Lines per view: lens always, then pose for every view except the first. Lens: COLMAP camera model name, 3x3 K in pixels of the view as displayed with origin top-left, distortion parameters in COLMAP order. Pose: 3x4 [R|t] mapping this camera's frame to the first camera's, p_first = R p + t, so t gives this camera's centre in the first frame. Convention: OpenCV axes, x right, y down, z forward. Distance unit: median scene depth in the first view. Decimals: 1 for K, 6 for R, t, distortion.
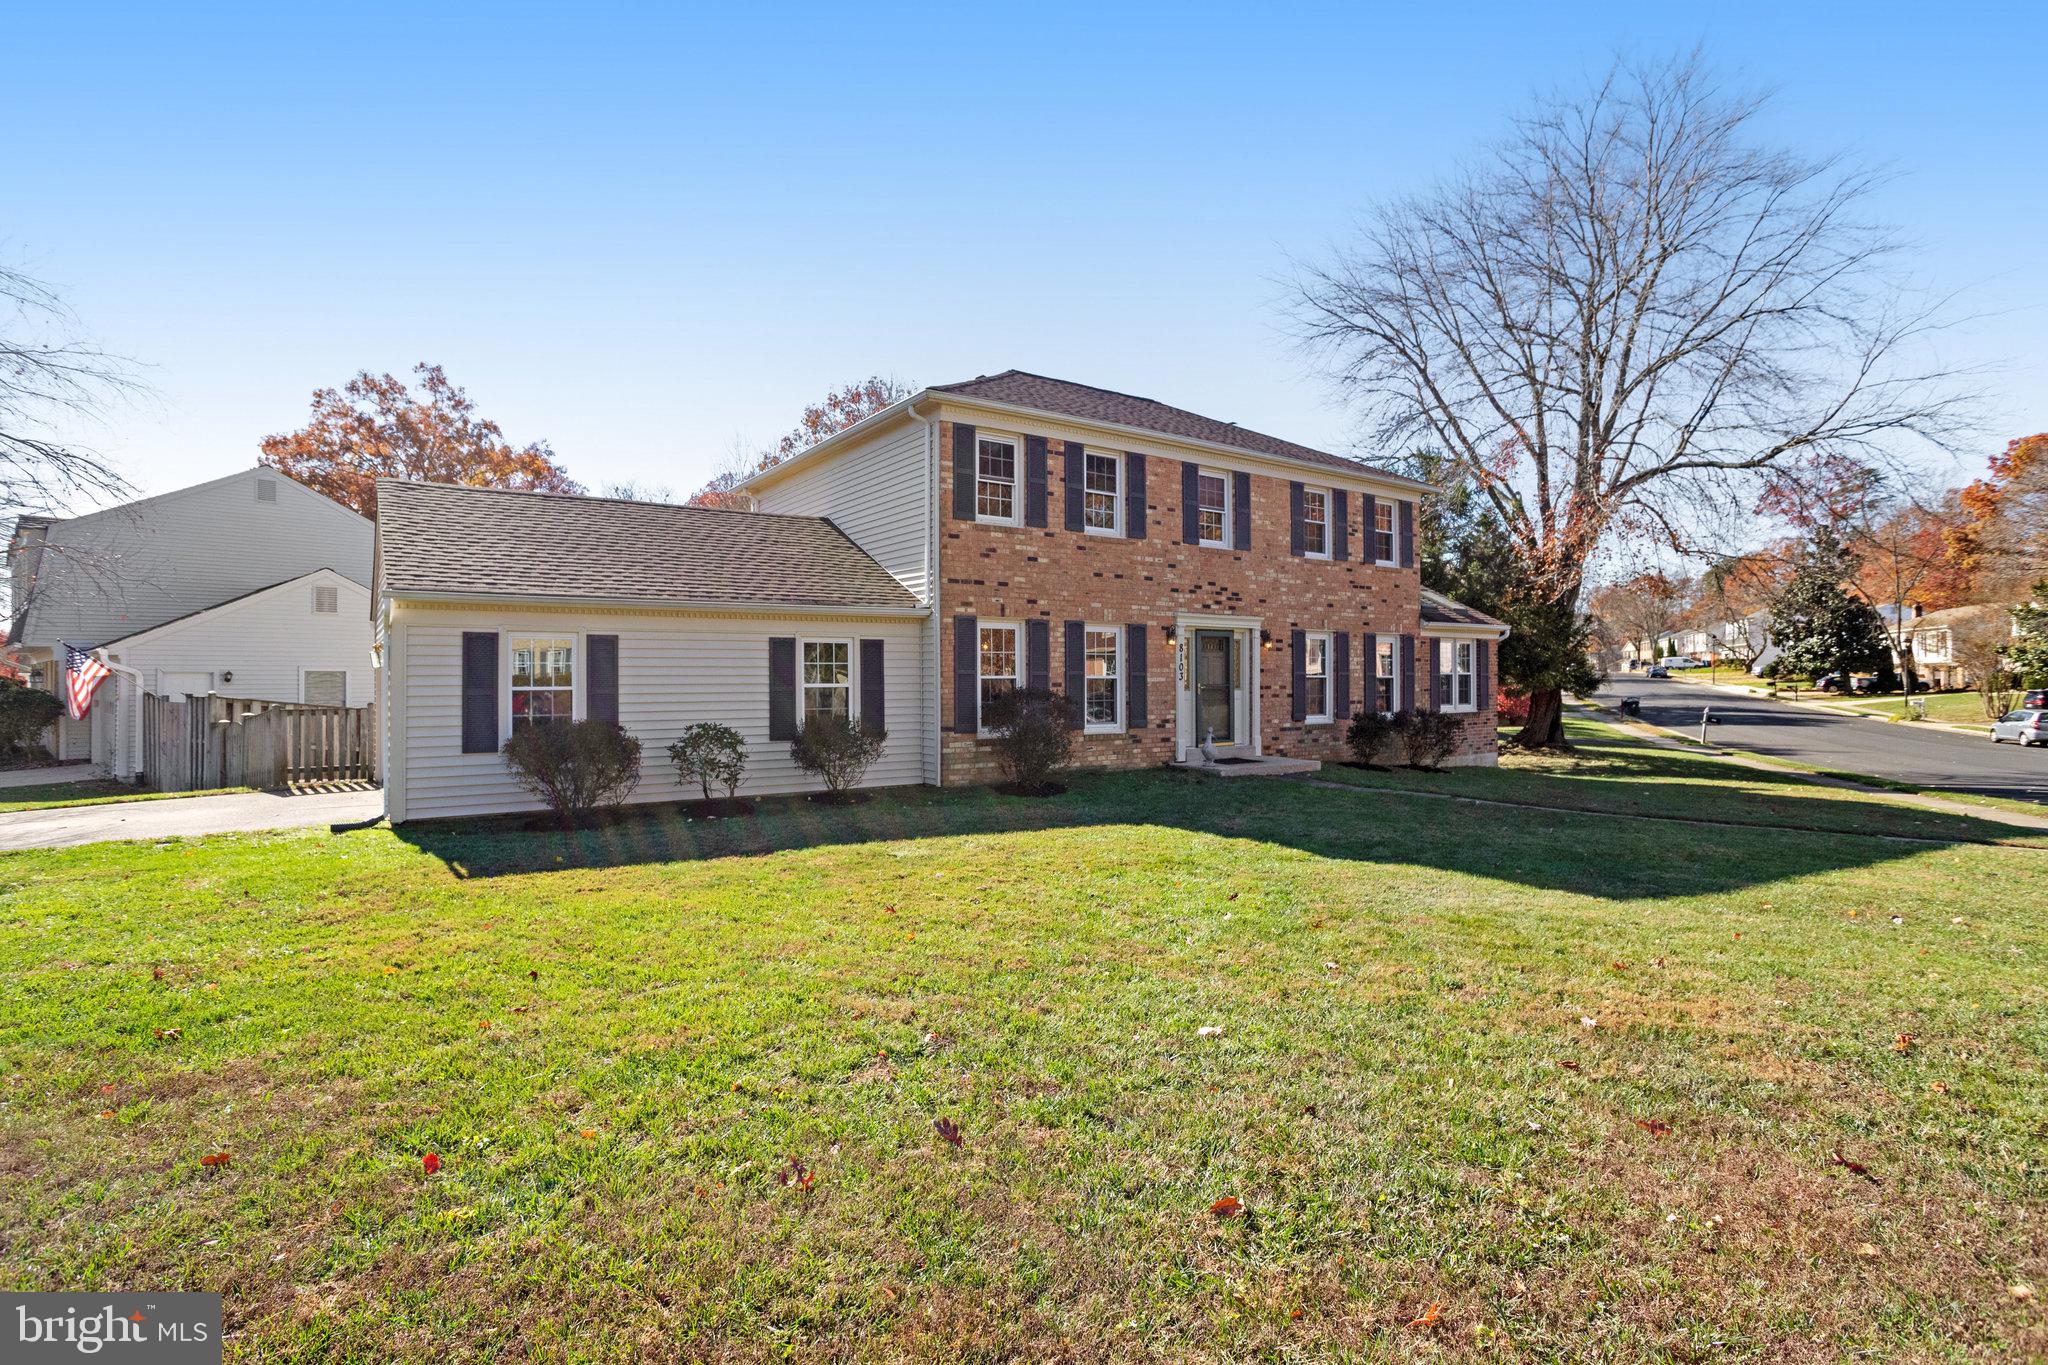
lens RADIAL K [[980.7, 0, 1025.9], [0, 980.7, 677.1], [0, 0, 1]] dist [-0.027108, 0.000332]
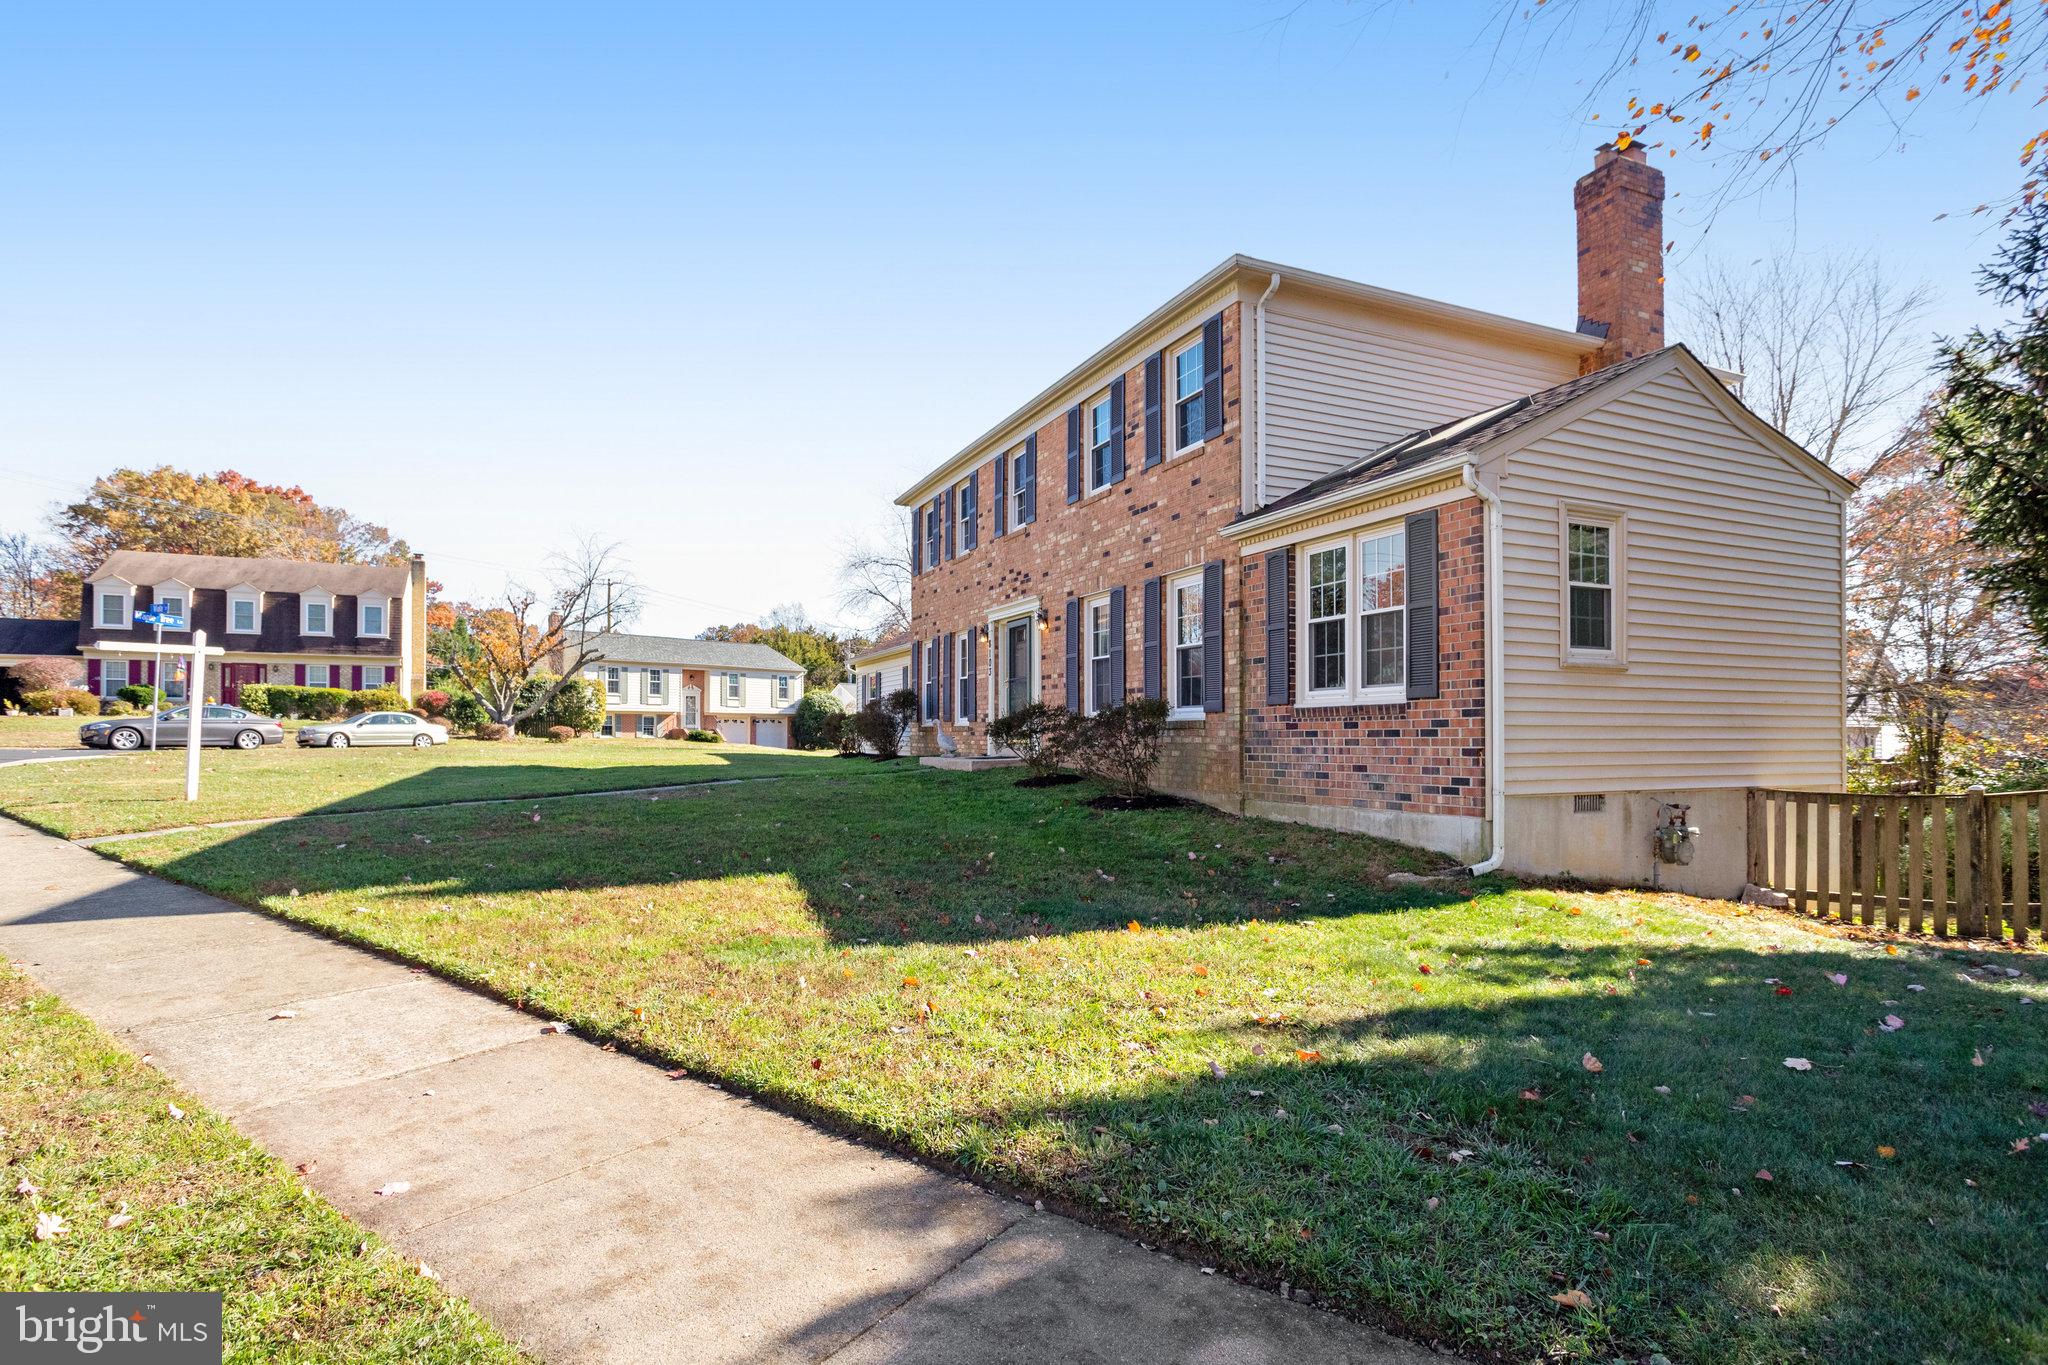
lens RADIAL K [[1016.5, 0, 1026.6], [0, 1016.5, 719.0], [0, 0, 1]] dist [-0.039597, 0.021213]
pose [[-0.187701, -0.012352, -0.982148, 1.188893], [0.005148, 0.999895, -0.013559, 0.062447], [0.982213, -0.007601, -0.187618, 1.242448]]
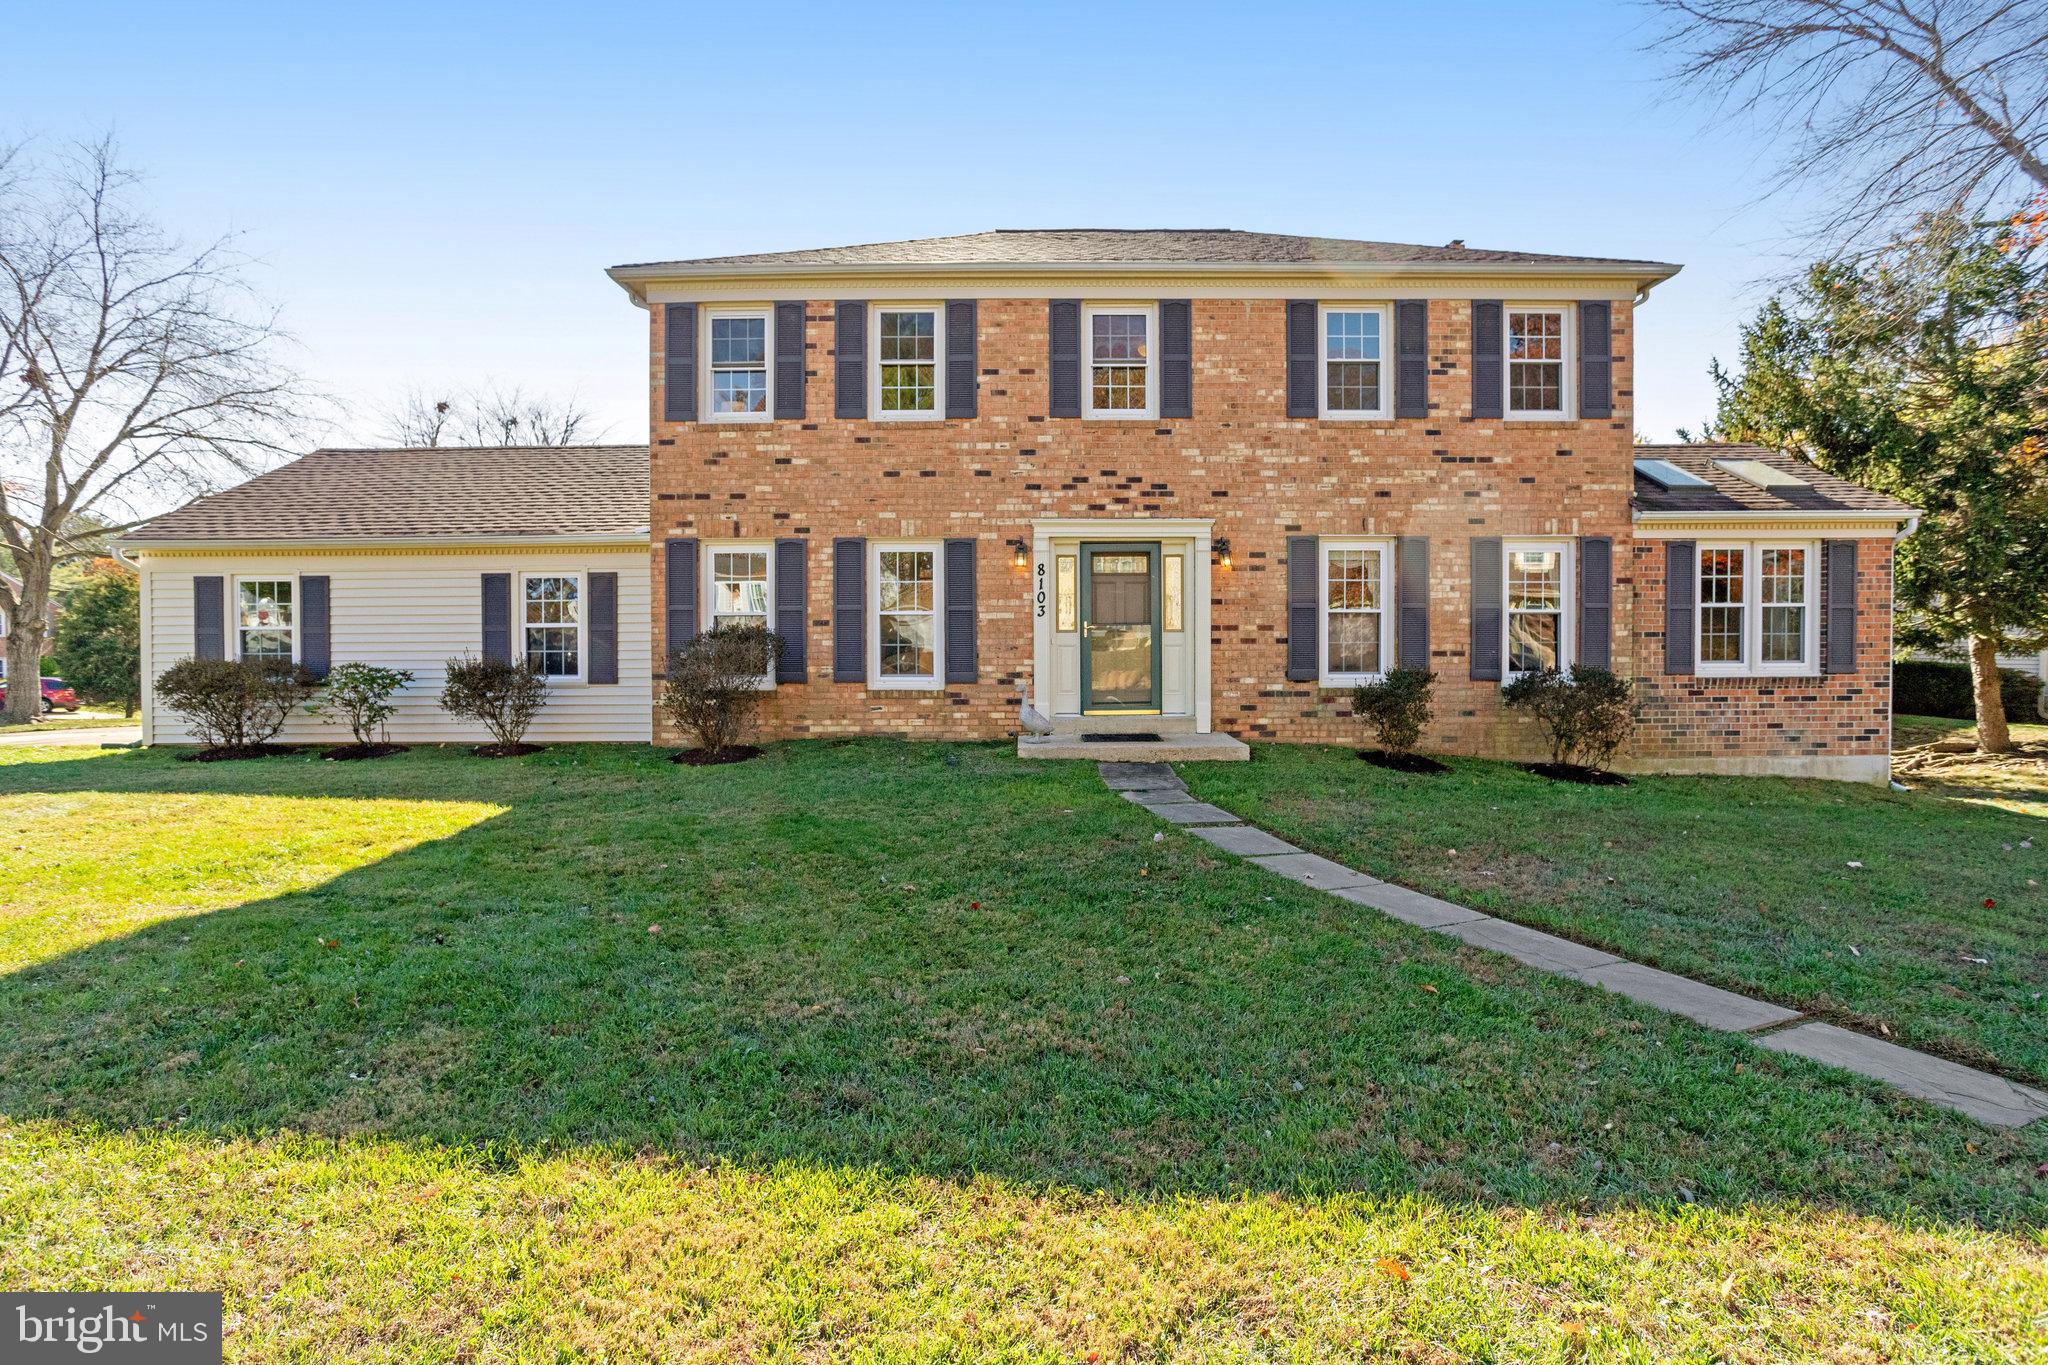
lens RADIAL K [[1011.6, 0, 1022.6], [0, 1011.6, 668.9], [0, 0, 1]] dist [-0.045169, 0.029290]
pose [[0.816983, 0.011132, -0.576555, 0.563752], [0.002931, 0.999721, 0.023454, 0.023378], [0.576655, -0.020852, 0.816722, 0.411347]]
